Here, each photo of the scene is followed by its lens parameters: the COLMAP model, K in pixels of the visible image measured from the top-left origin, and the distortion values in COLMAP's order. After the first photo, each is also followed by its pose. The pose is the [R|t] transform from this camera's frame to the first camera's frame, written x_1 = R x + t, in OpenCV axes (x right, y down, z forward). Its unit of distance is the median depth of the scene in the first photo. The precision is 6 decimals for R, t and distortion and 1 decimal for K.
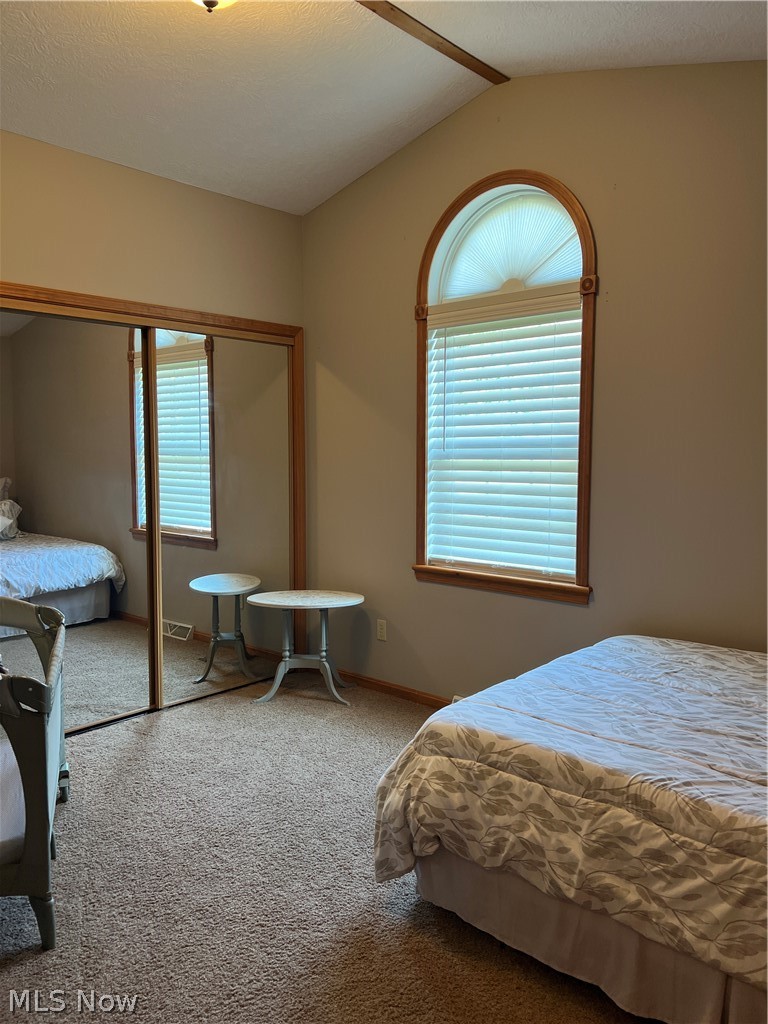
lens RADIAL K [[774.5, 0, 379.2], [0, 774.5, 513.2], [0, 0, 1]] dist [0.032981, -0.003463]
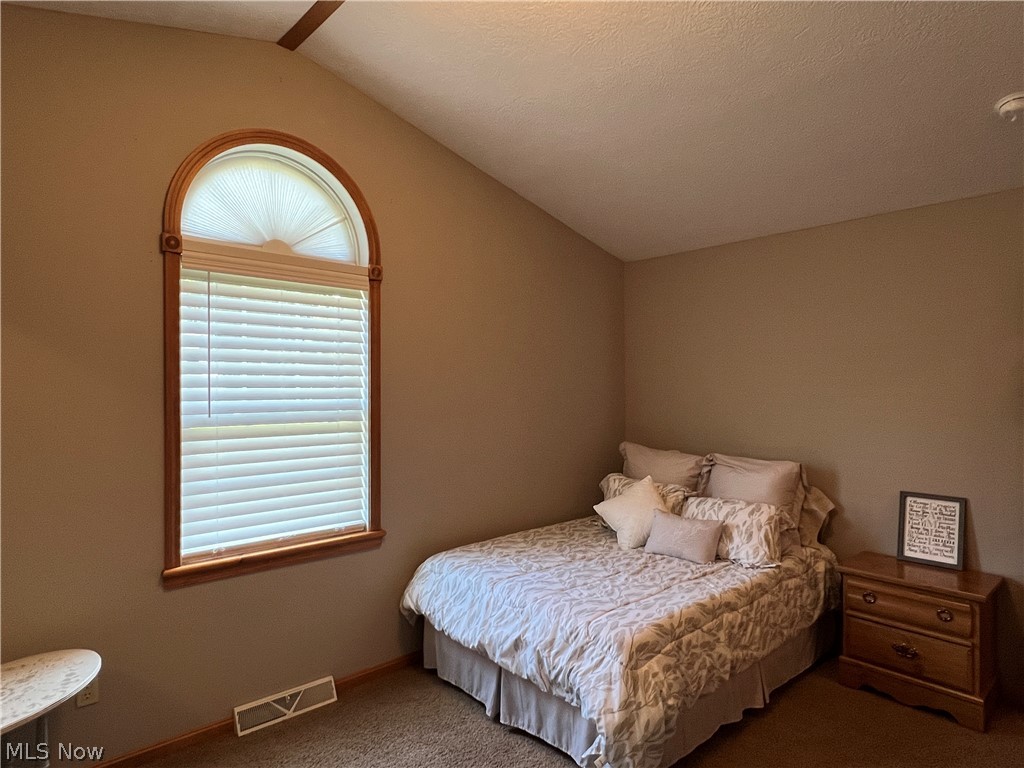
lens RADIAL K [[590.4, 0, 506.4], [0, 590.4, 387.5], [0, 0, 1]] dist [0.003382, -0.000133]
pose [[0.084879, 0.007220, 0.996365, -0.829841], [0.082435, 0.996495, -0.014243, -0.124745], [-0.992975, 0.083345, 0.083987, 1.014421]]
